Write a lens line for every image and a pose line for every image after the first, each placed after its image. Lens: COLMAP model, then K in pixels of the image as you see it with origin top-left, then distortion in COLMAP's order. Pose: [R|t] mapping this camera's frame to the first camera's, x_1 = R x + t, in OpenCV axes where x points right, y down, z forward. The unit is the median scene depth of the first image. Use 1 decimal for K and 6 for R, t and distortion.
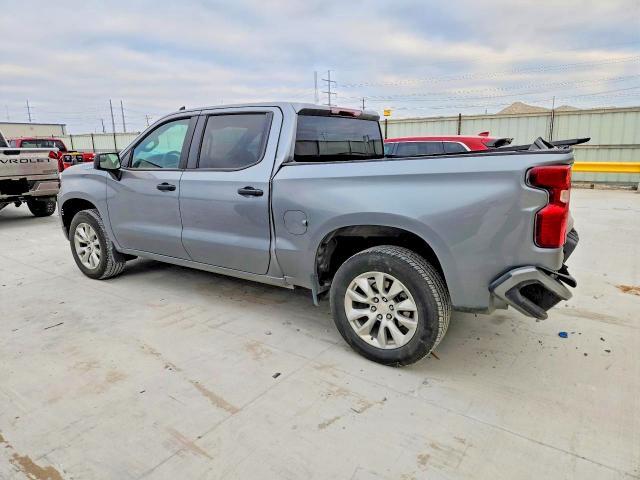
lens RADIAL K [[428.0, 0, 320.0], [0, 428.0, 240.0], [0, 0, 1]] dist [0.058816, -0.044799]
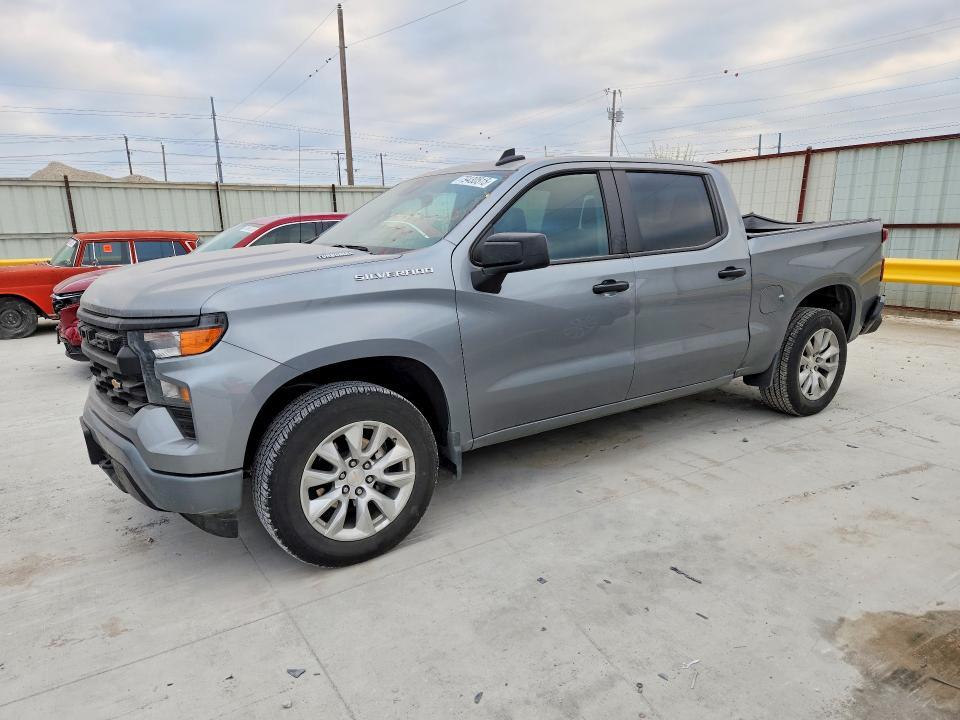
lens RADIAL K [[642.0, 0, 480.0], [0, 642.0, 360.0], [0, 0, 1]] dist [0.058816, -0.044799]
pose [[0.362873, -0.190173, 0.912227, -1.238276], [0.214263, 0.969751, 0.116934, -0.166263], [-0.906871, 0.153025, 0.392644, 0.828122]]
